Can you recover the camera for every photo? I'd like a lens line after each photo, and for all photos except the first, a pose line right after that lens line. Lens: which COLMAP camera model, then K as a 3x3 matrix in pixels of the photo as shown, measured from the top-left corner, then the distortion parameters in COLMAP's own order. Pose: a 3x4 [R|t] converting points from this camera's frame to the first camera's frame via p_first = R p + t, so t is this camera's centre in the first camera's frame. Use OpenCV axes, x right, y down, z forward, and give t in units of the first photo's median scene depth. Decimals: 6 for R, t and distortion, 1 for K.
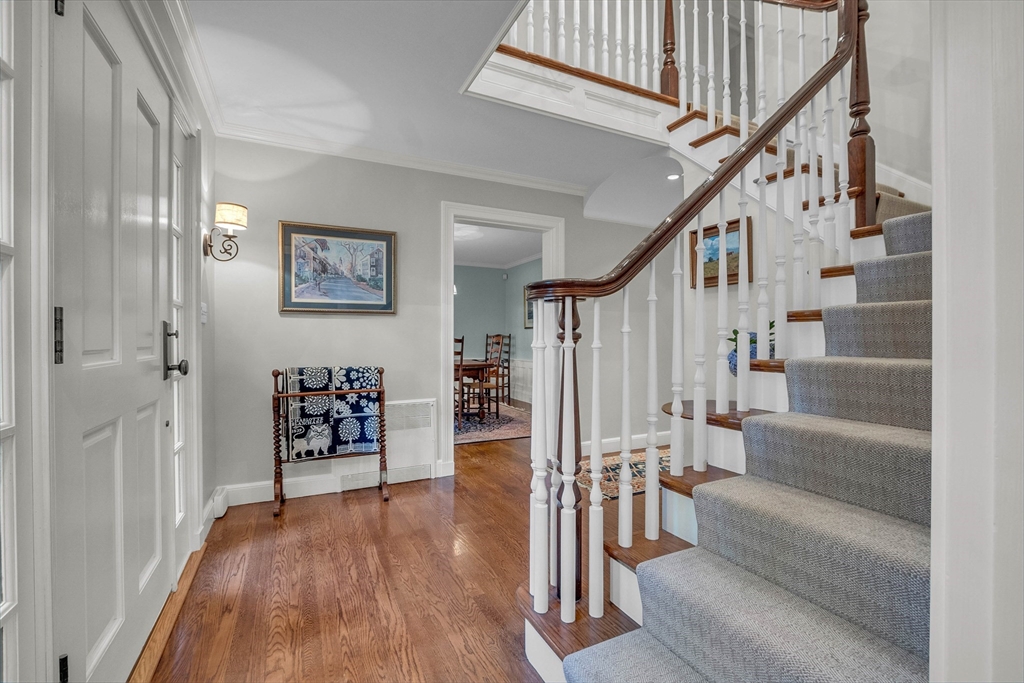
lens RADIAL K [[450.5, 0, 526.4], [0, 450.5, 341.0], [0, 0, 1]] dist [-0.000950, 0.000006]
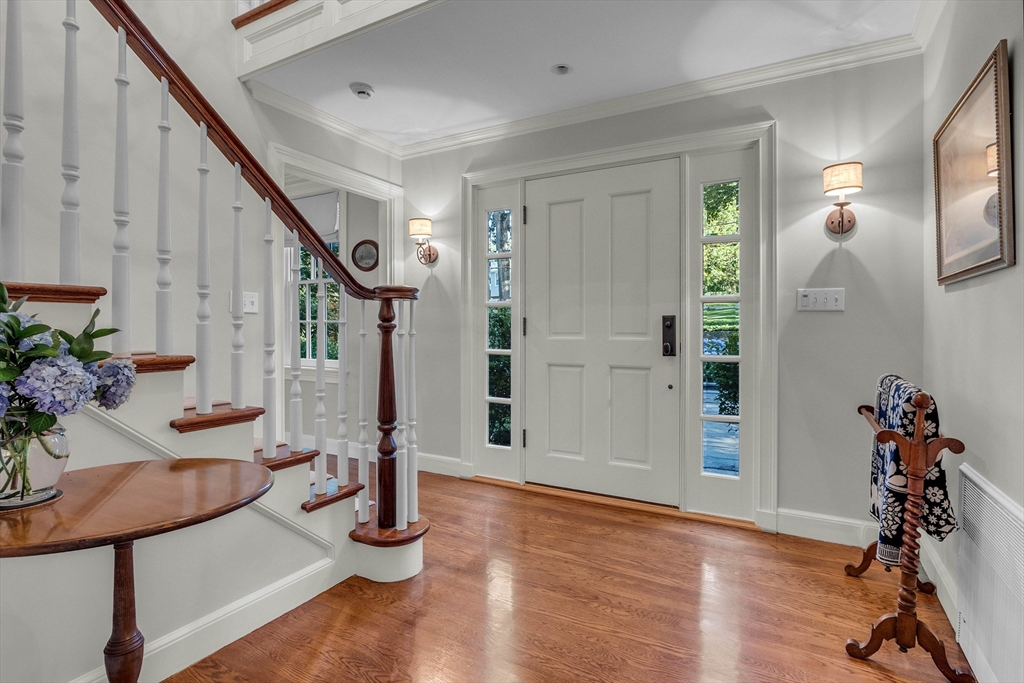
lens RADIAL K [[493.2, 0, 512.0], [0, 493.2, 341.5], [0, 0, 1]] dist [-0.001060, 0.000103]
pose [[-0.833267, 0.011575, -0.552750, 0.500905], [-0.007001, 0.999480, 0.031484, -0.009924], [0.552827, 0.030104, -0.832752, 2.056760]]
